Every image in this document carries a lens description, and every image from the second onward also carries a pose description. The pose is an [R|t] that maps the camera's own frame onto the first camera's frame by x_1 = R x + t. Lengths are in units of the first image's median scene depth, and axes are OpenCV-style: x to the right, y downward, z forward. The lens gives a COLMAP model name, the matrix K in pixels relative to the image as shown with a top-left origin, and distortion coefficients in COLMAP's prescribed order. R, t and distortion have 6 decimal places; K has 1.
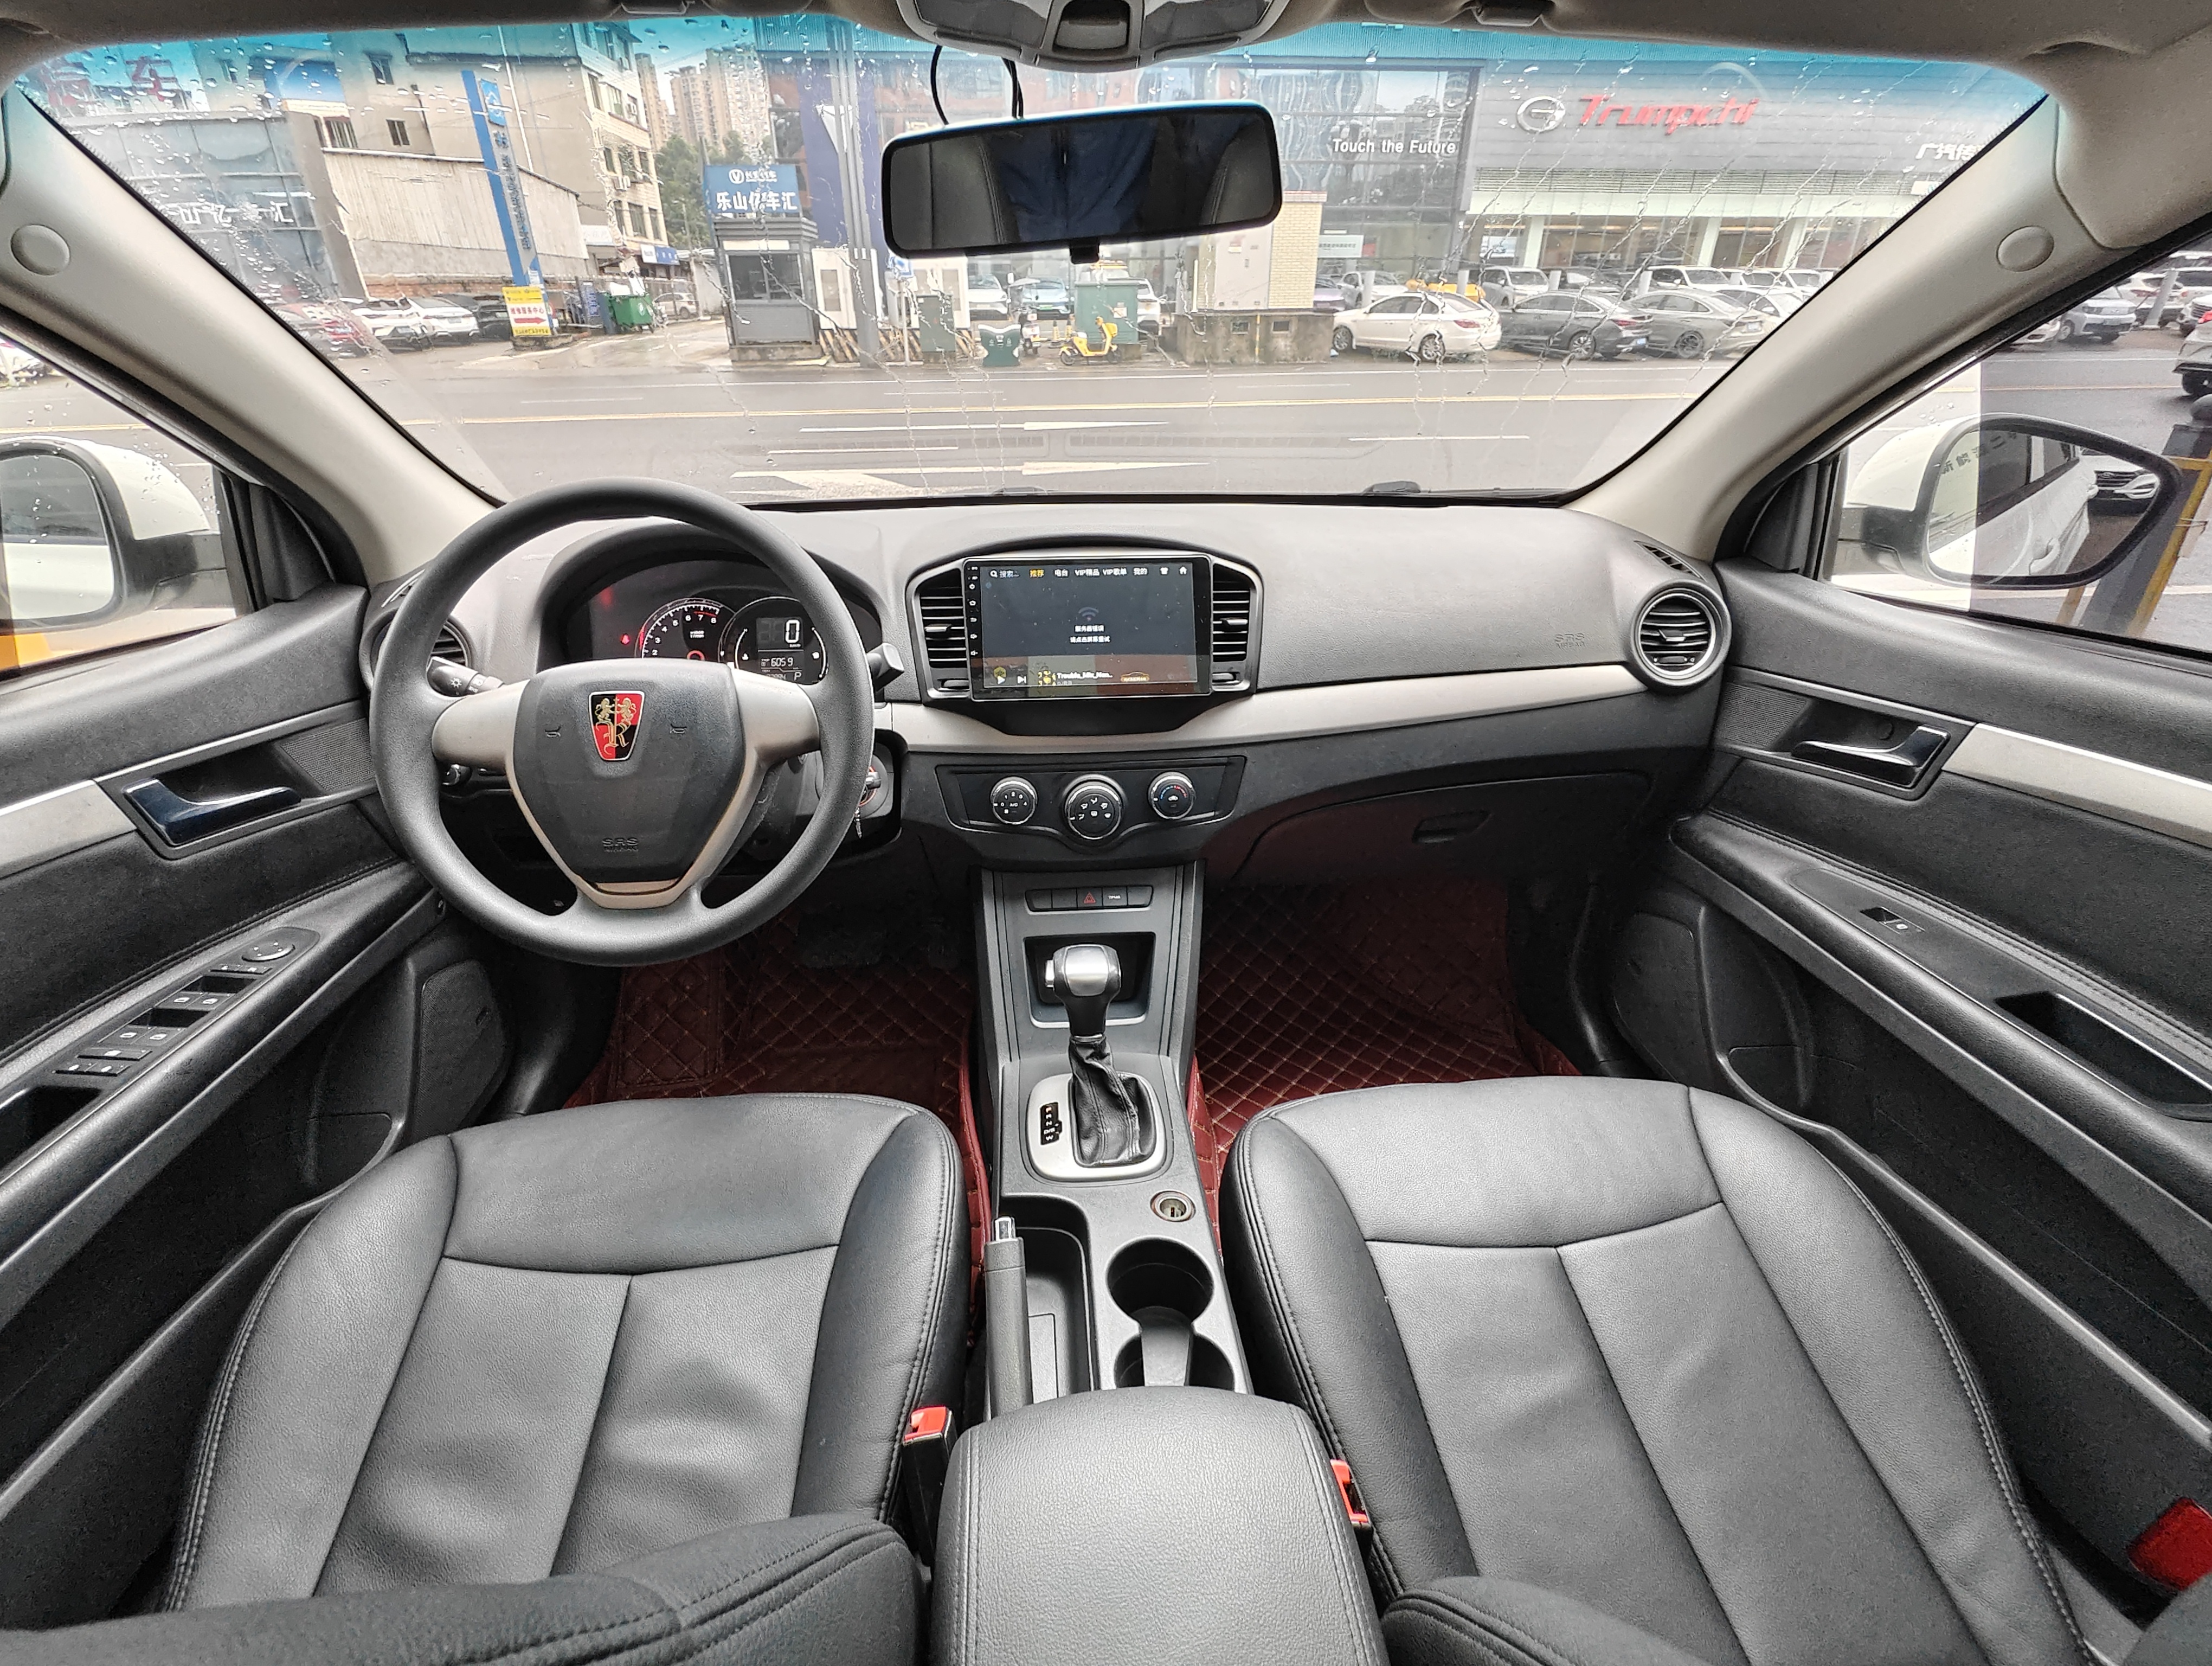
lens RADIAL K [[983.6, 0, 1089.3], [0, 983.6, 833.3], [0, 0, 1]] dist [-0.008856, 0.000458]
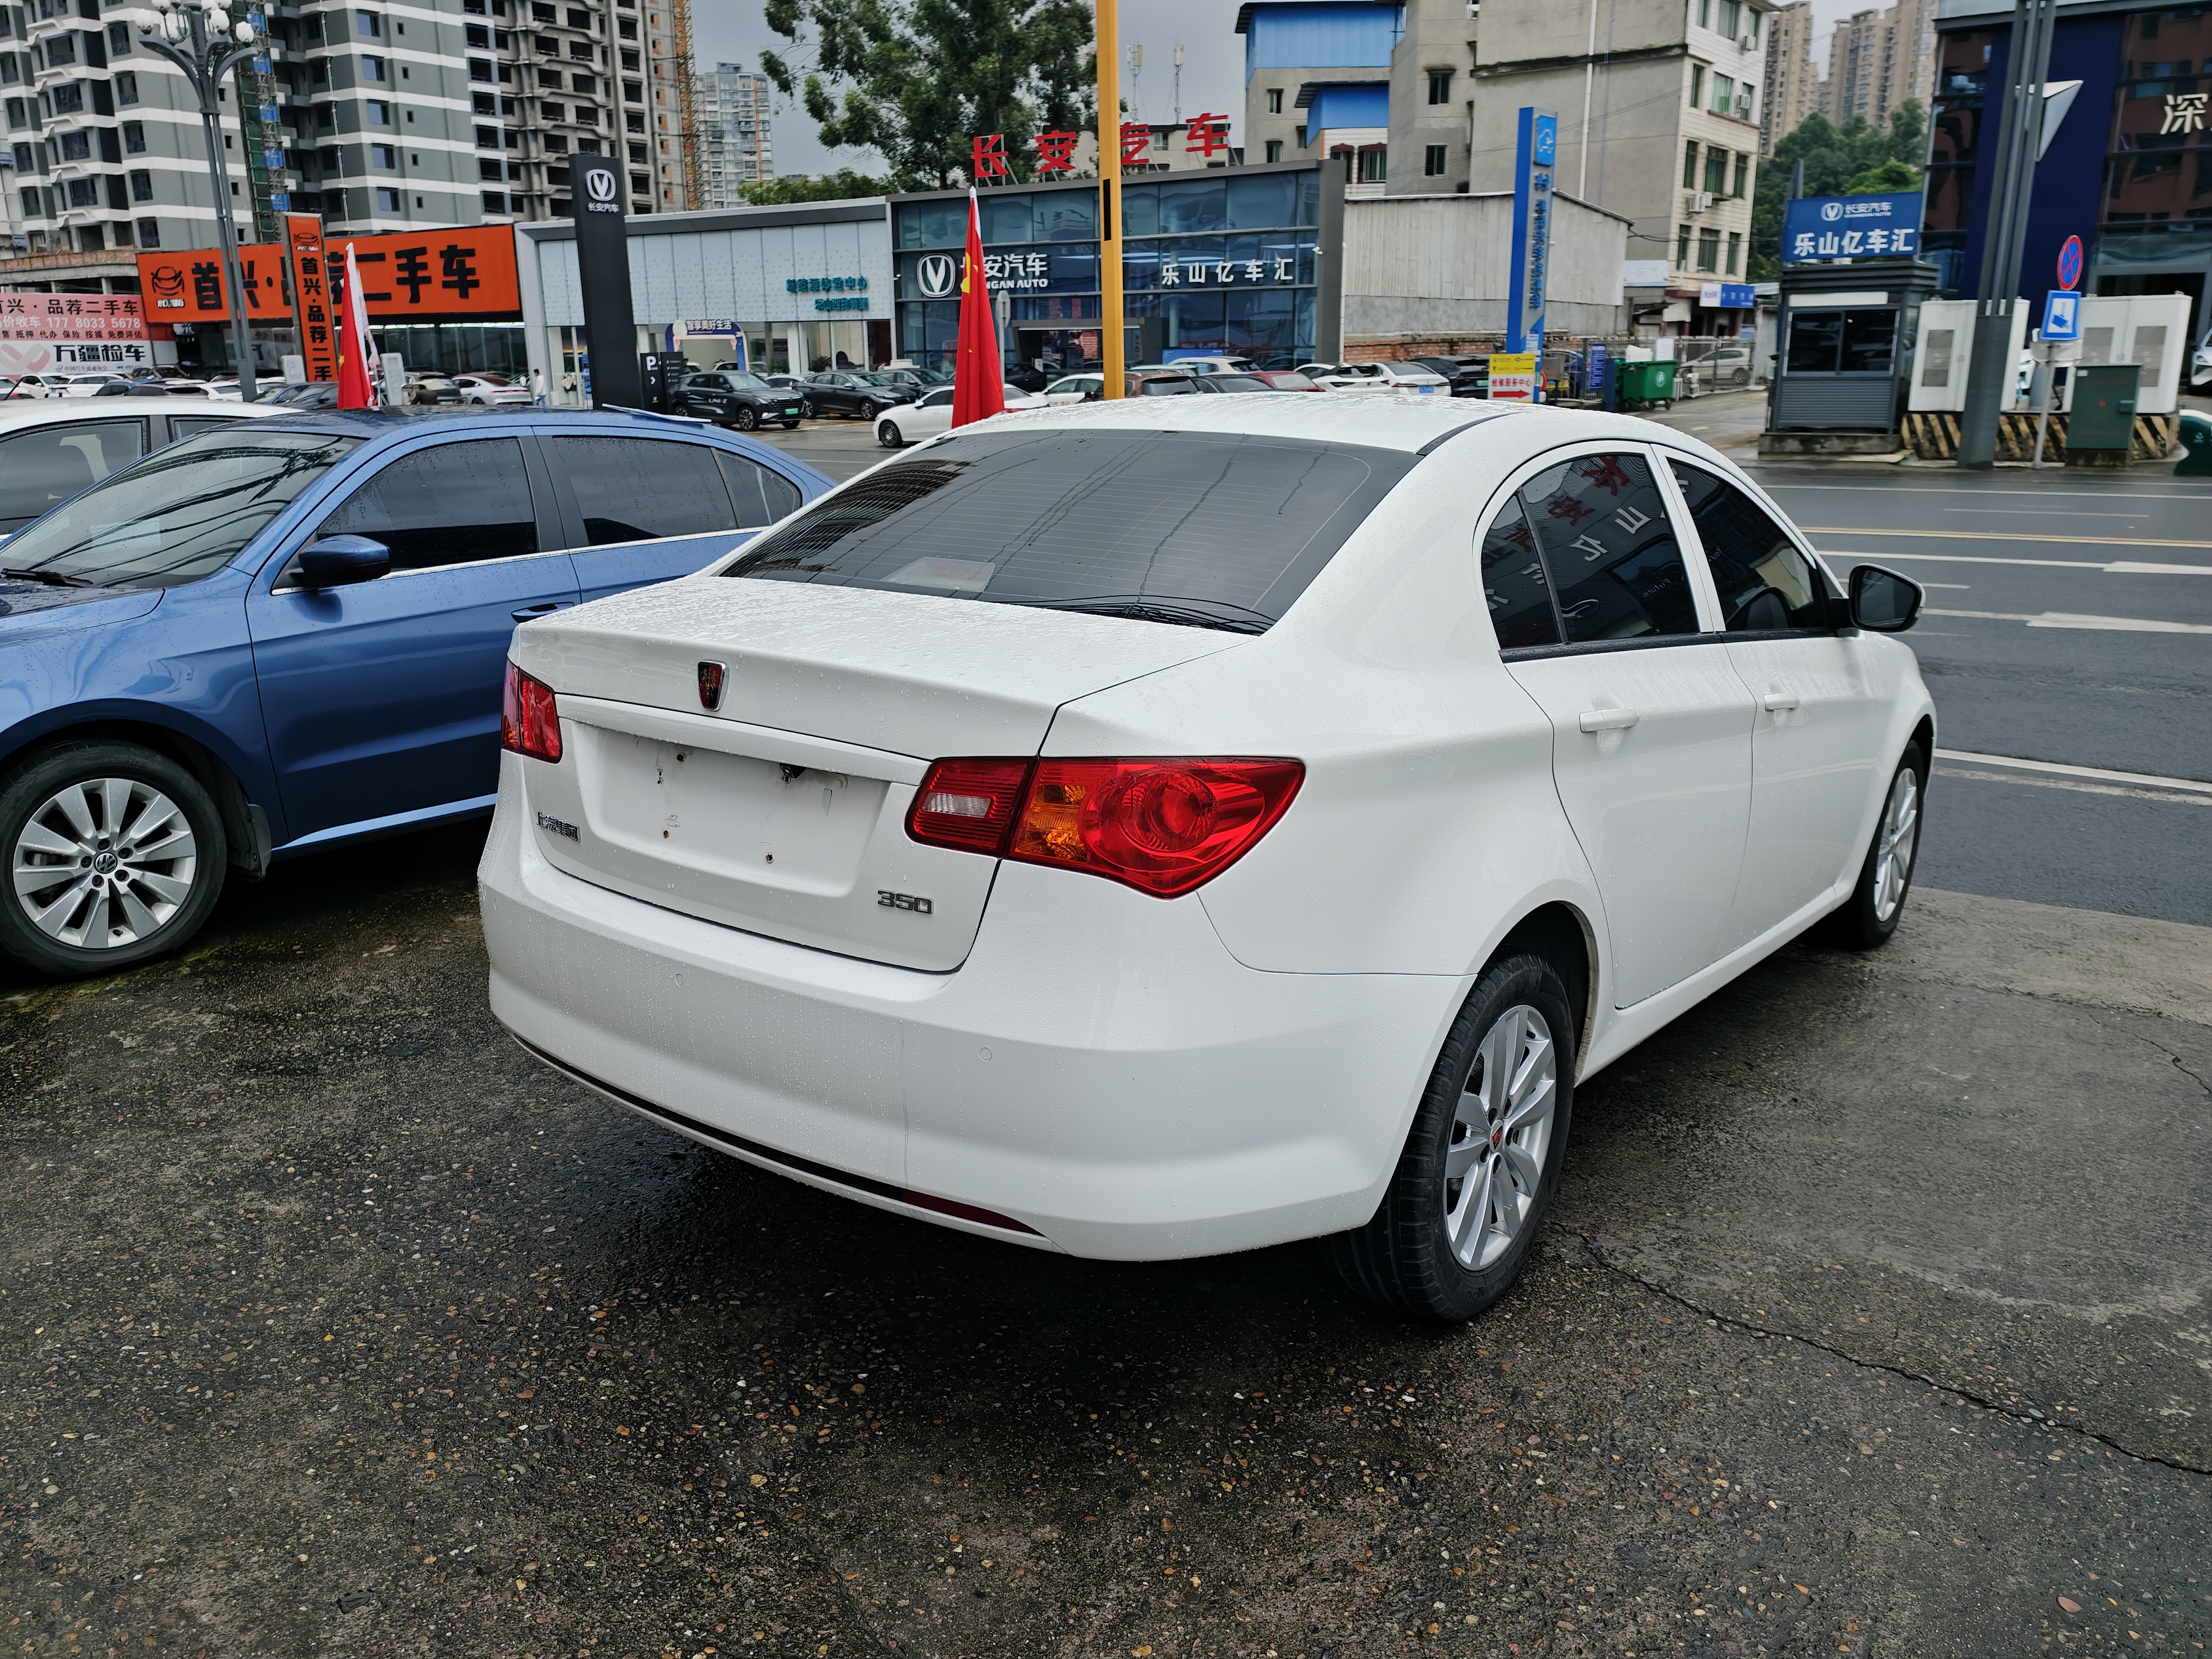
lens RADIAL K [[1674.8, 0, 1108.7], [0, 1674.8, 876.1], [0, 0, 1]] dist [0.054342, -0.056526]
pose [[0.762035, 0.188639, -0.619449, 0.087101], [-0.305133, 0.948367, -0.086566, 0.051217], [0.571136, 0.254981, 0.780249, -0.130036]]
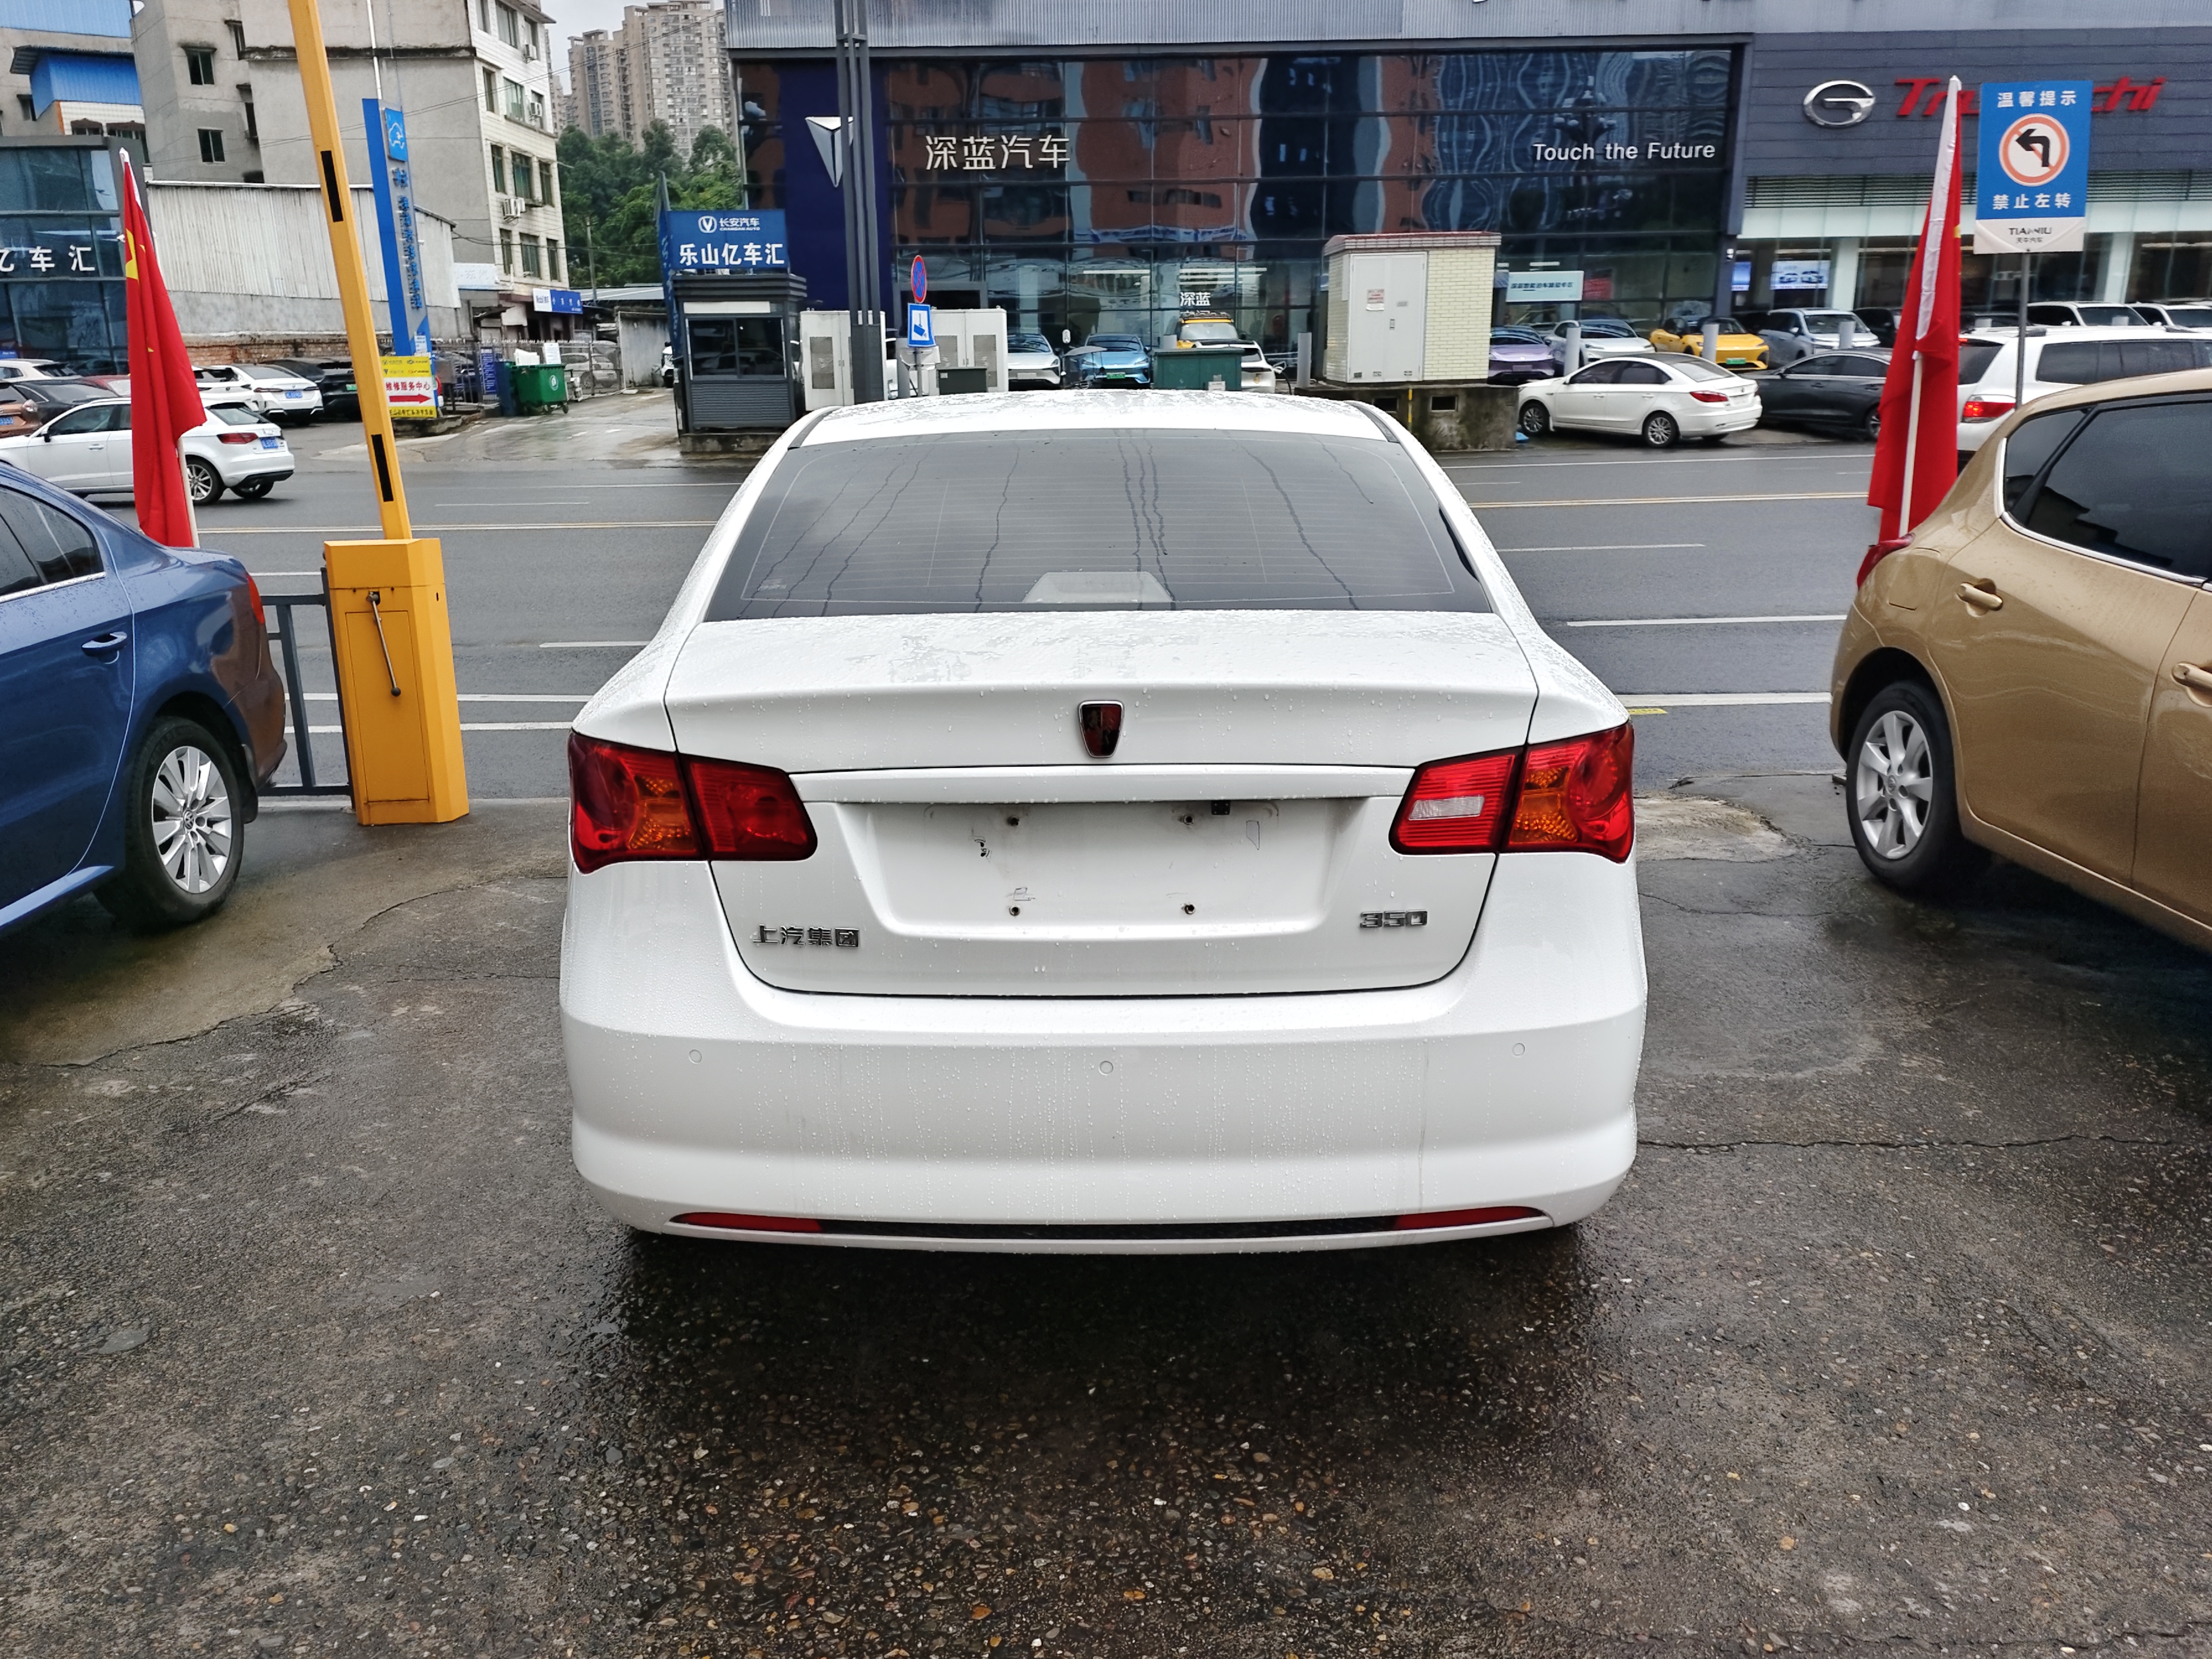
lens RADIAL K [[1674.8, 0, 1074.5], [0, 1674.8, 872.5], [0, 0, 1]] dist [0.054342, -0.056526]
pose [[0.997873, 0.010692, -0.064310, 0.010840], [-0.023022, 0.980698, -0.194171, 0.063140], [0.060993, 0.195238, 0.978857, -0.152214]]
